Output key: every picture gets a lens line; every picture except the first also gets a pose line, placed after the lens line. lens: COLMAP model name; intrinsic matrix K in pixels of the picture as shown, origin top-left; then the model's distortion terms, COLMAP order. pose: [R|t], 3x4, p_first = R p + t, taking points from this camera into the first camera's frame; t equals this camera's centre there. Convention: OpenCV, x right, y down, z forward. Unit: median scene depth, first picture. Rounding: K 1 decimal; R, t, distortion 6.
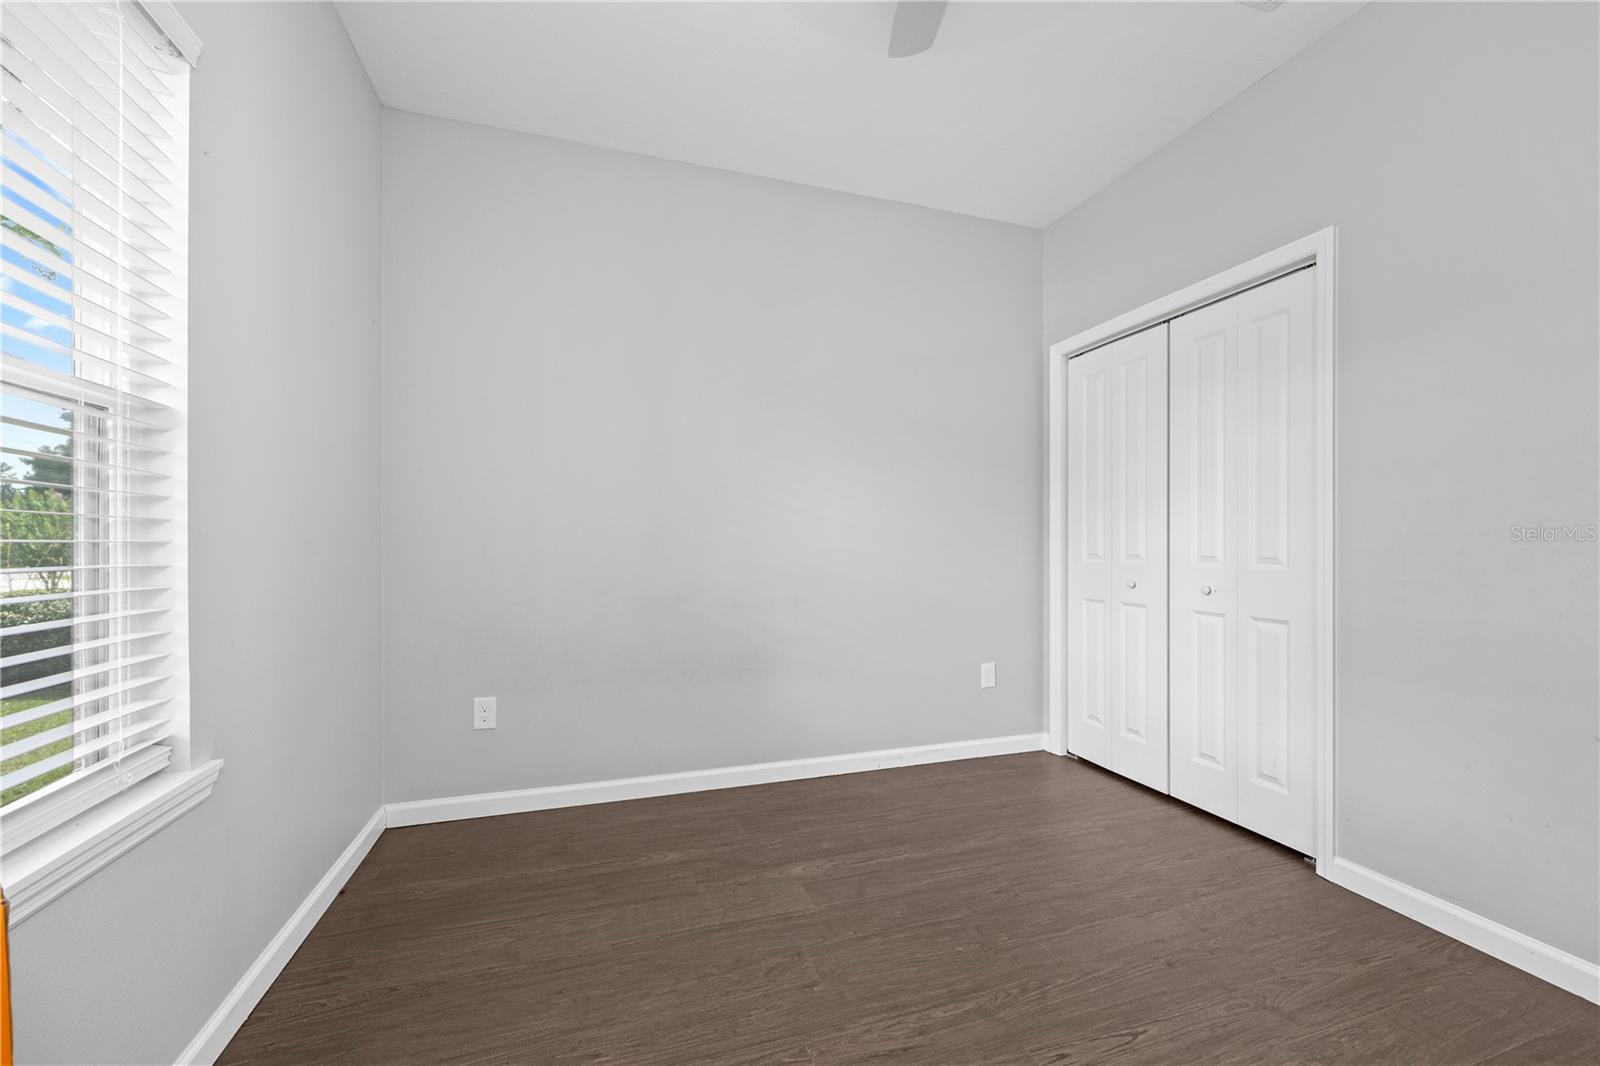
lens RADIAL K [[631.7, 0, 809.8], [0, 631.7, 540.2], [0, 0, 1]] dist [0.001636, 0.000005]
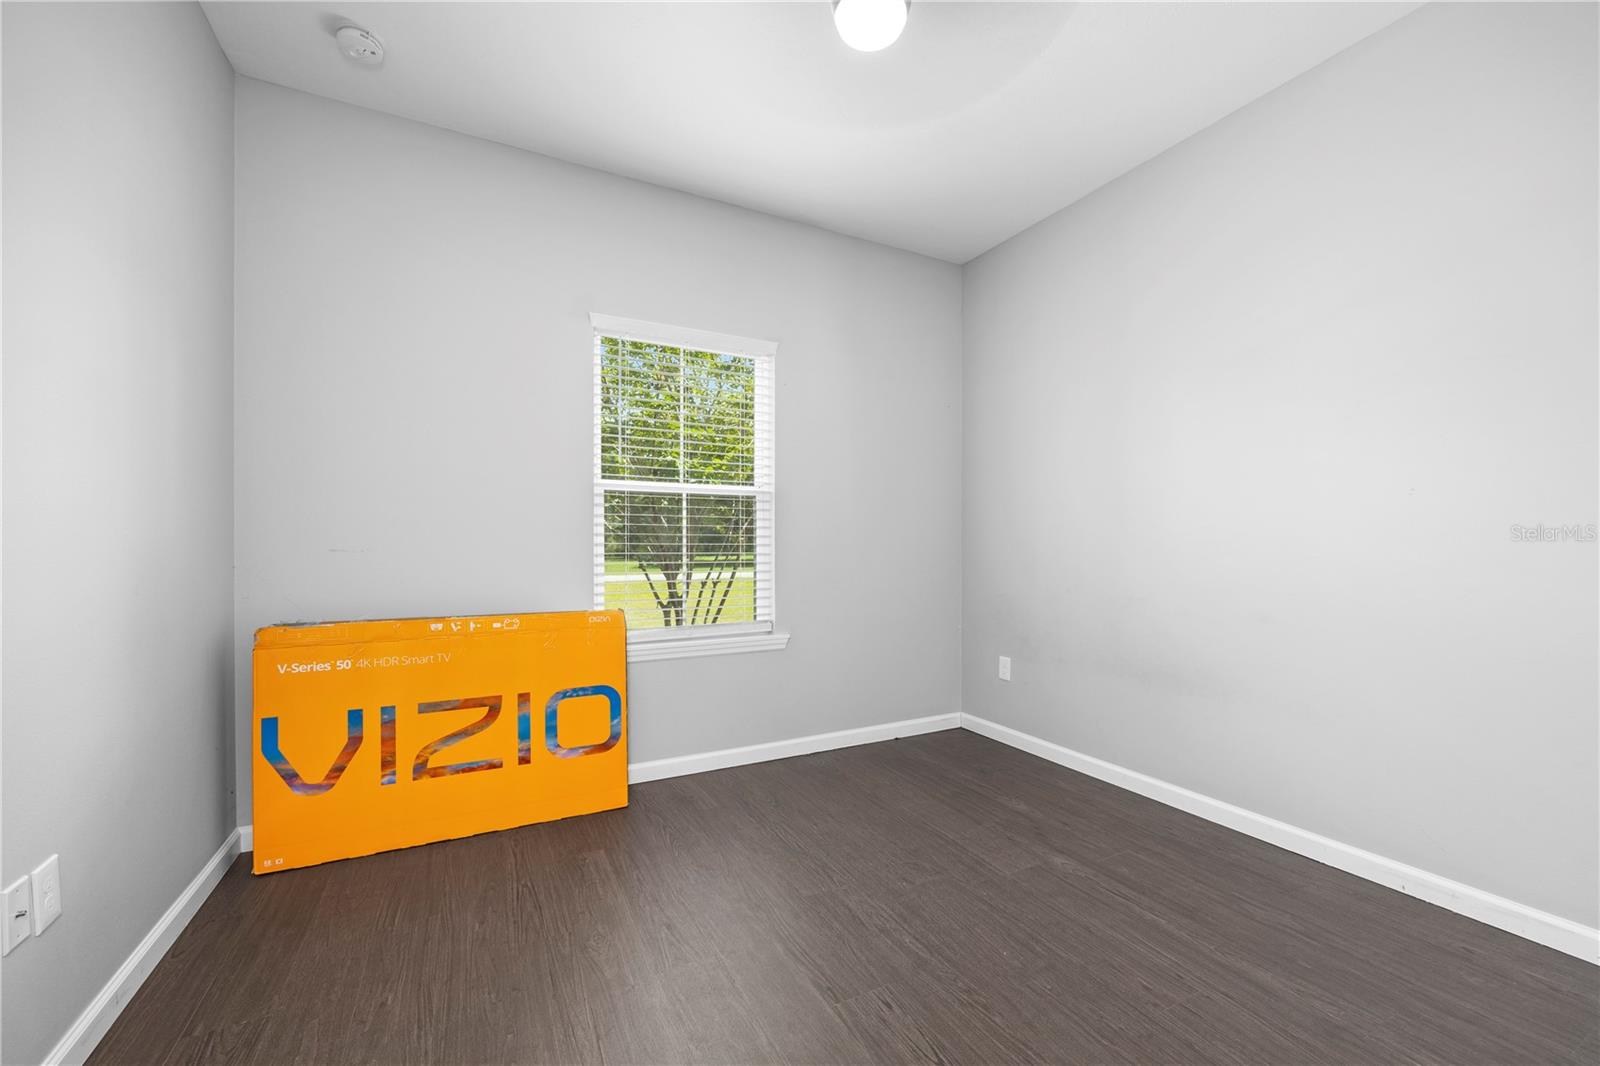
lens RADIAL K [[631.7, 0, 809.8], [0, 631.7, 540.2], [0, 0, 1]] dist [0.001636, 0.000005]
pose [[0.151229, -0.024572, -0.988193, 0.886235], [0.002571, 0.999697, -0.024465, 0.033878], [0.988495, 0.001159, 0.151247, 0.432878]]
